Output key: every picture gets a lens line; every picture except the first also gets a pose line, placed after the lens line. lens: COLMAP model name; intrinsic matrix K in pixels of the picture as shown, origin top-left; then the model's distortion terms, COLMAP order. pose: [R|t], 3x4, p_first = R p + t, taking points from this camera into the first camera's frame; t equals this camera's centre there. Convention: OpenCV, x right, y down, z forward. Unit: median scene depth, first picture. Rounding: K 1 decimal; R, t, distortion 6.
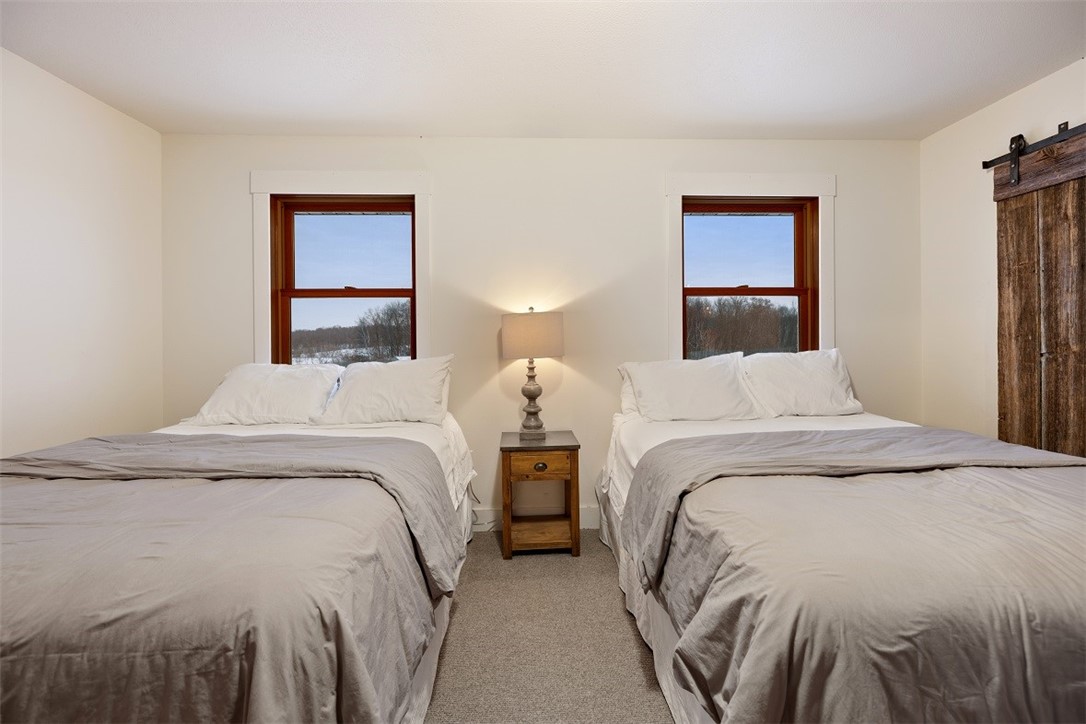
lens RADIAL K [[459.8, 0, 546.8], [0, 459.8, 355.7], [0, 0, 1]] dist [-0.003072, -0.000193]
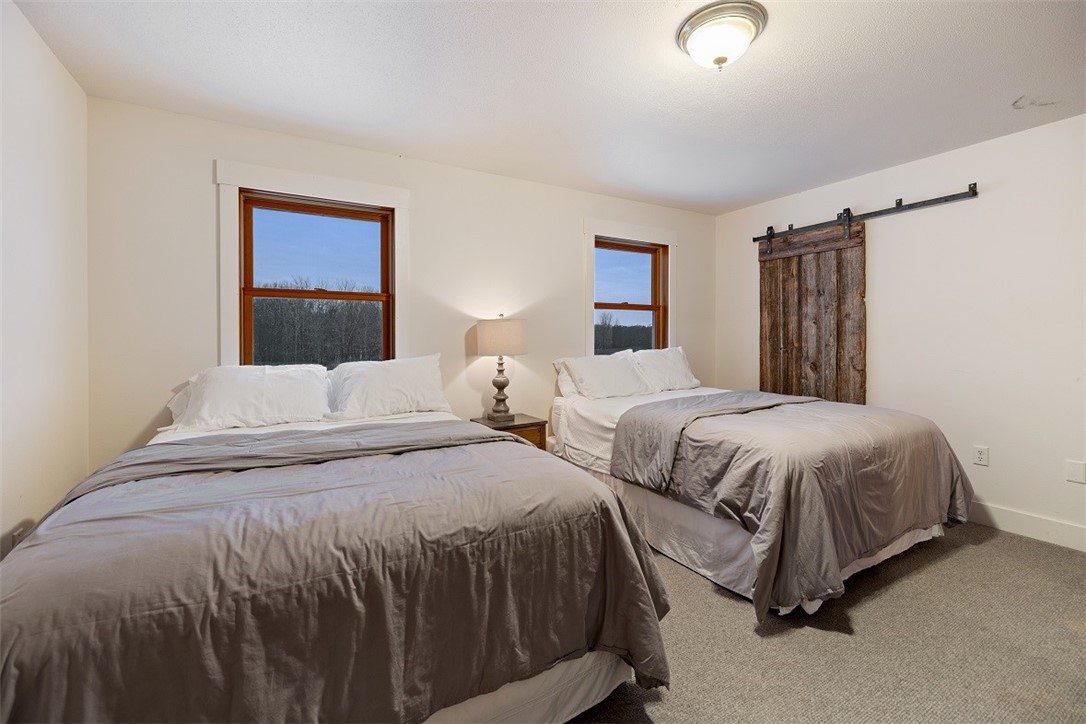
lens RADIAL K [[459.8, 0, 546.8], [0, 459.8, 355.7], [0, 0, 1]] dist [-0.003072, -0.000193]
pose [[0.882972, -0.015556, 0.469167, -0.571359], [0.016932, 0.999856, 0.001286, 0.007287], [-0.469119, 0.006808, 0.883108, -0.167992]]
